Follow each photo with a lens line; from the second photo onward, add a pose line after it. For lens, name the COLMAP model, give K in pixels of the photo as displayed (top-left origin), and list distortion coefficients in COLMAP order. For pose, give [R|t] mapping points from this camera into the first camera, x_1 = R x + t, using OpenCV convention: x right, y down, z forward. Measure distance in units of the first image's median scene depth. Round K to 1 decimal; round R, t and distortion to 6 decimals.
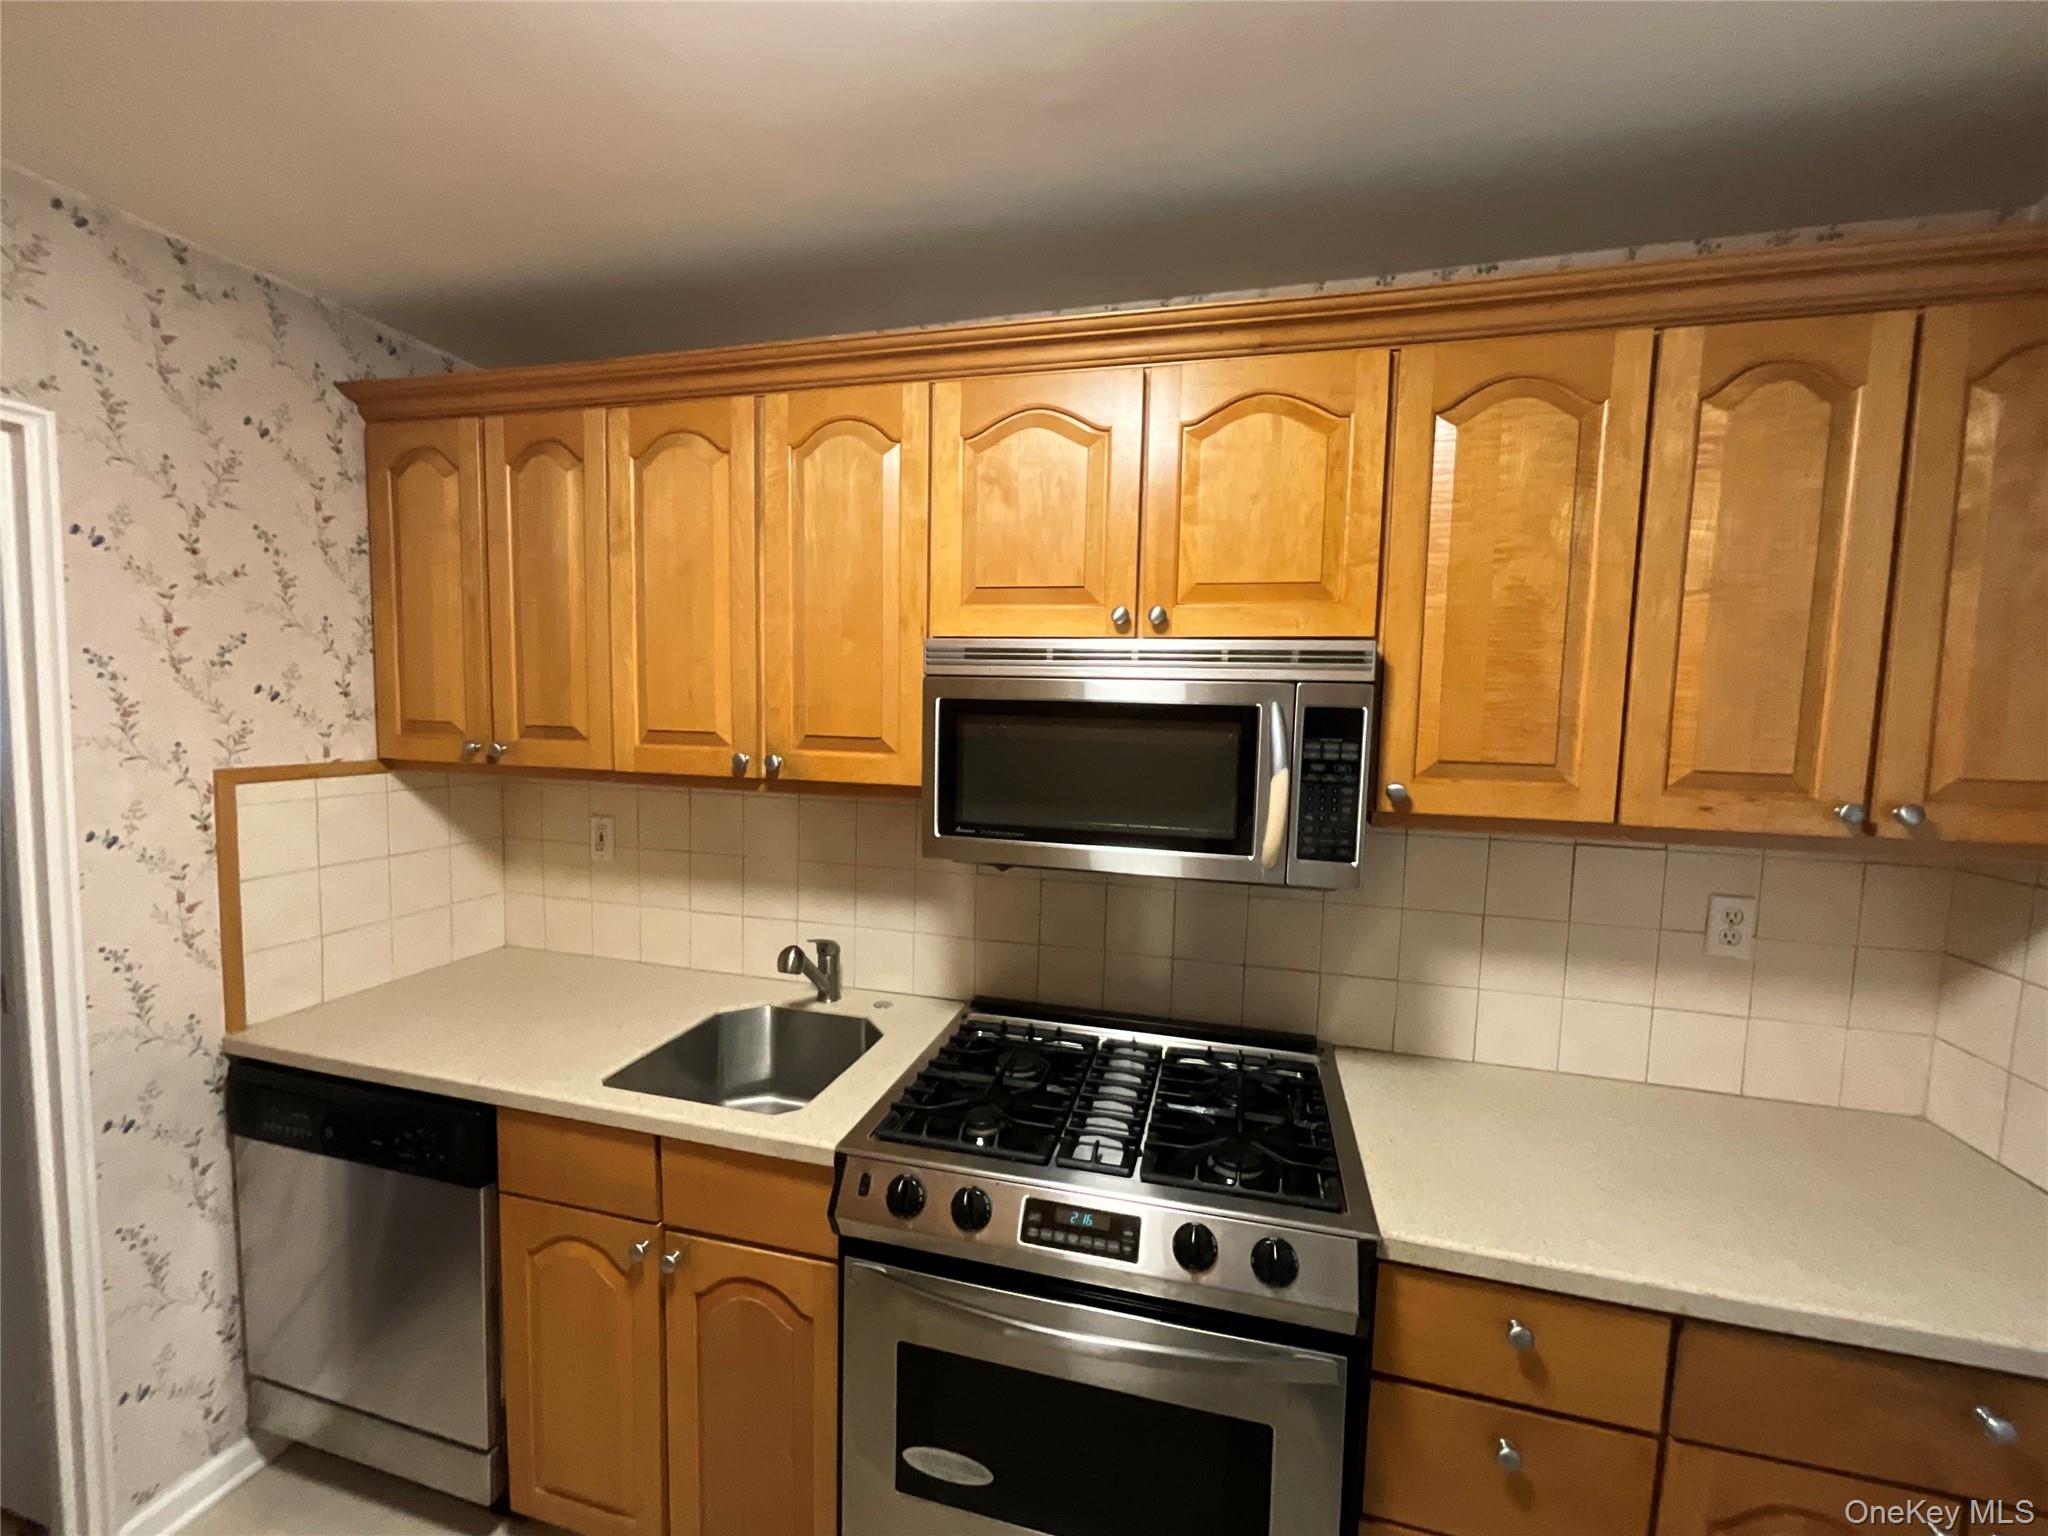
lens RADIAL K [[814.9, 0, 1017.8], [0, 814.9, 746.4], [0, 0, 1]] dist [-0.009104, -0.001598]
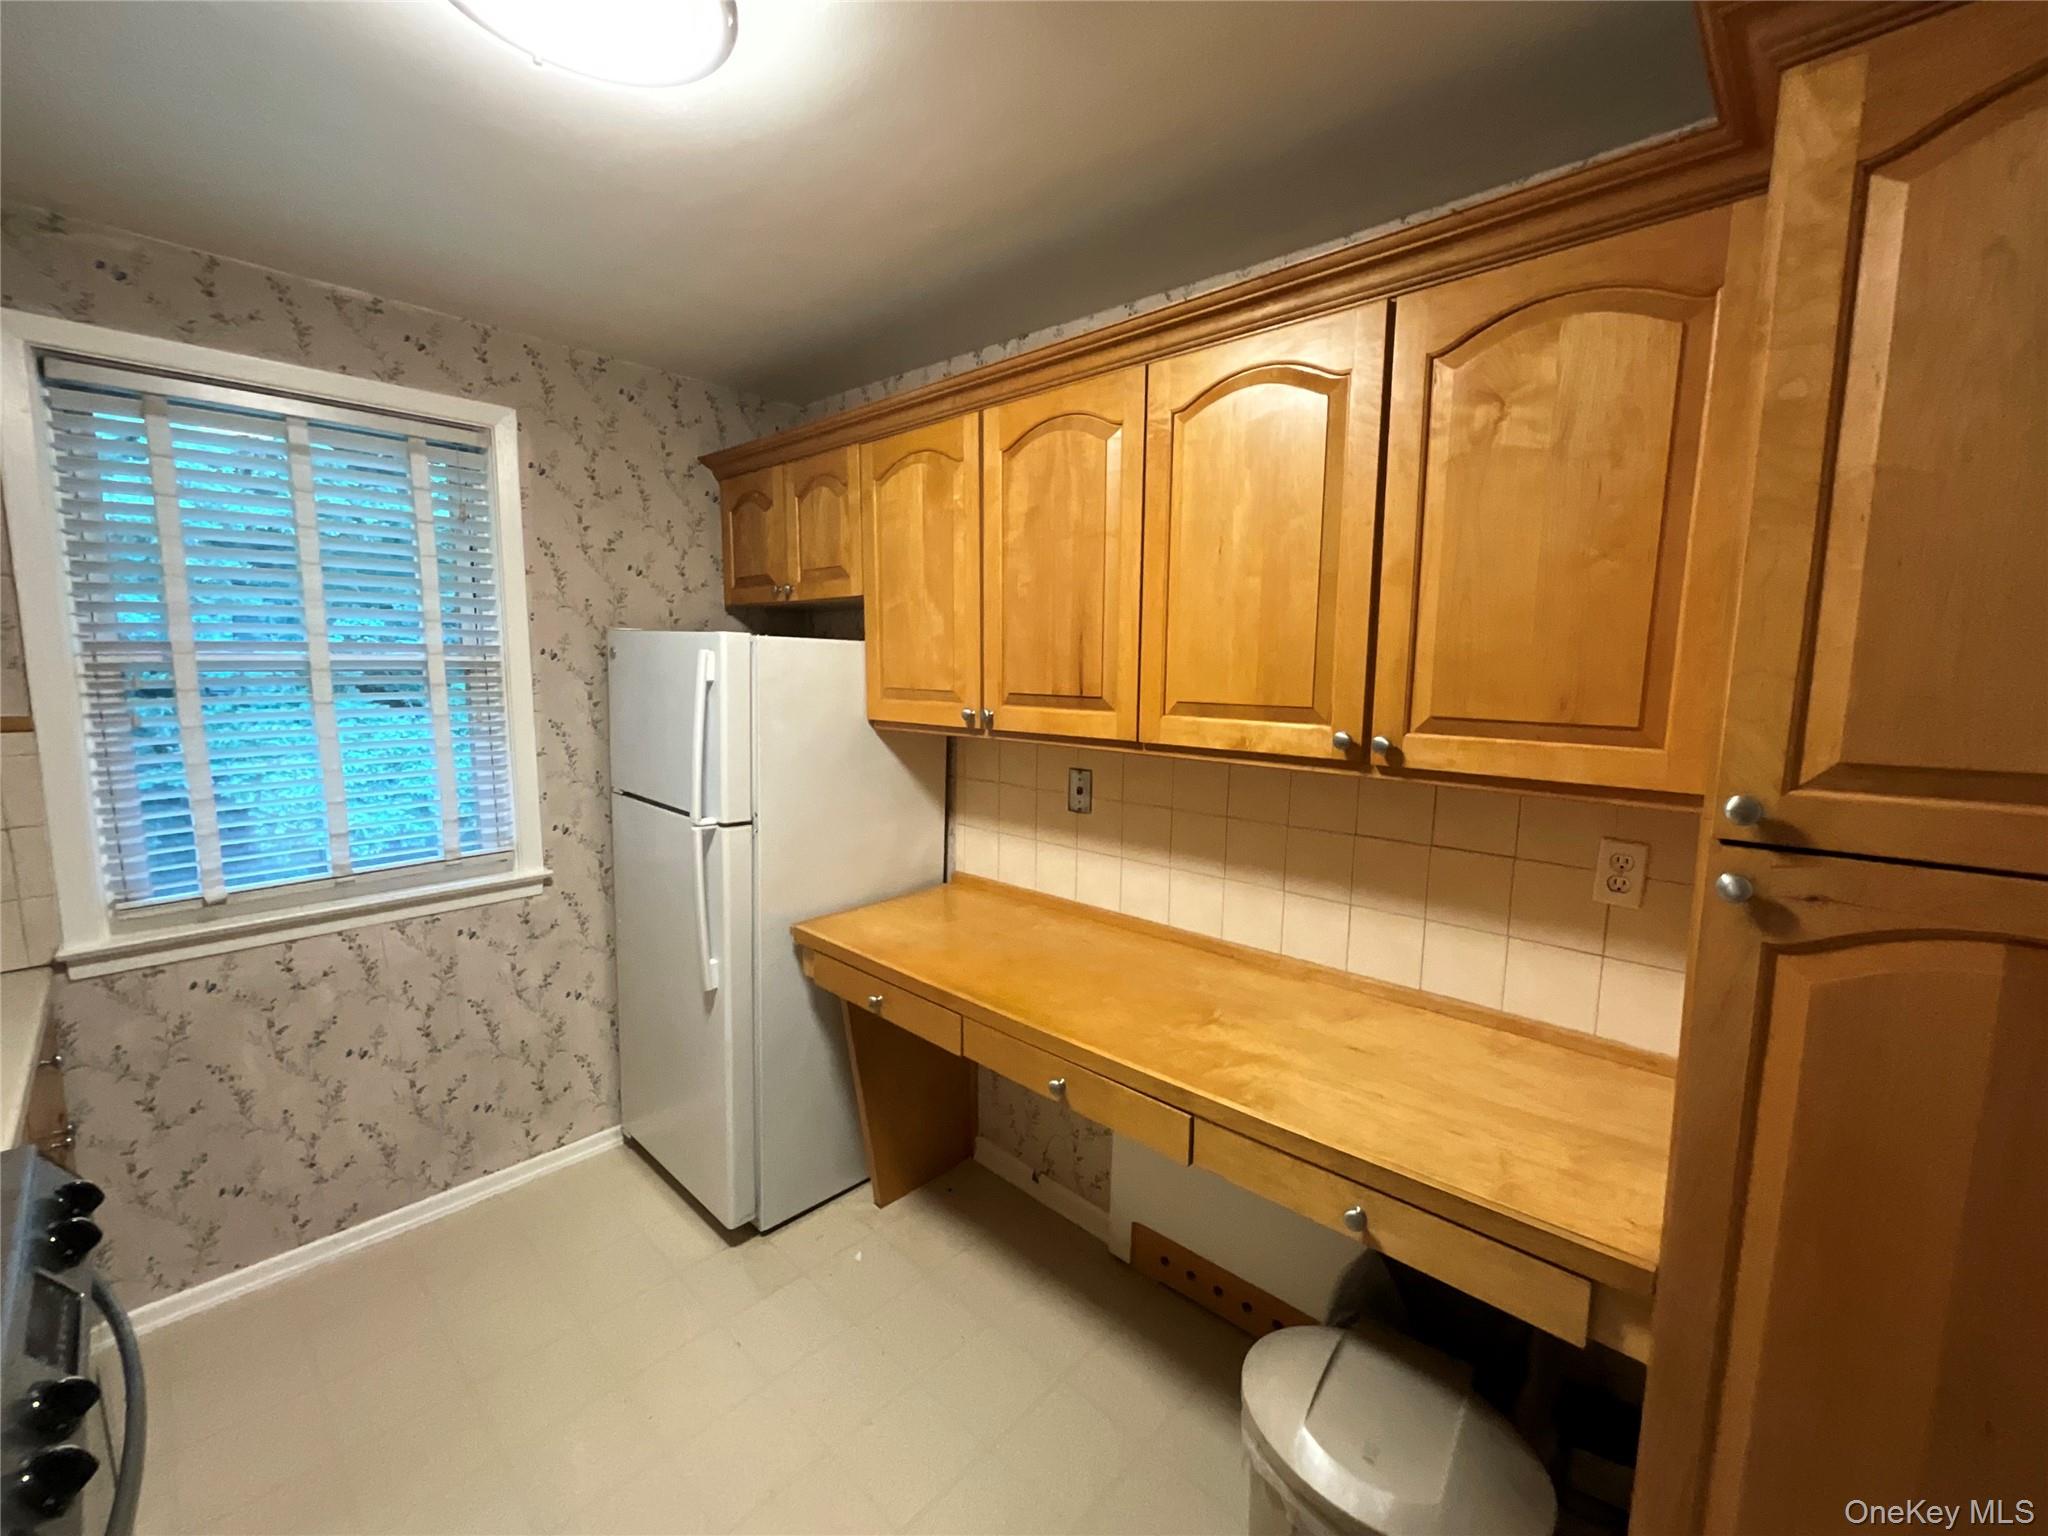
lens RADIAL K [[814.9, 0, 1042.8], [0, 814.9, 763.4], [0, 0, 1]] dist [-0.009104, -0.001598]
pose [[0.901235, 0.025793, -0.432563, 0.524581], [0.002608, 0.997886, 0.064936, 0.020618], [0.433323, -0.059651, 0.899262, -0.129625]]
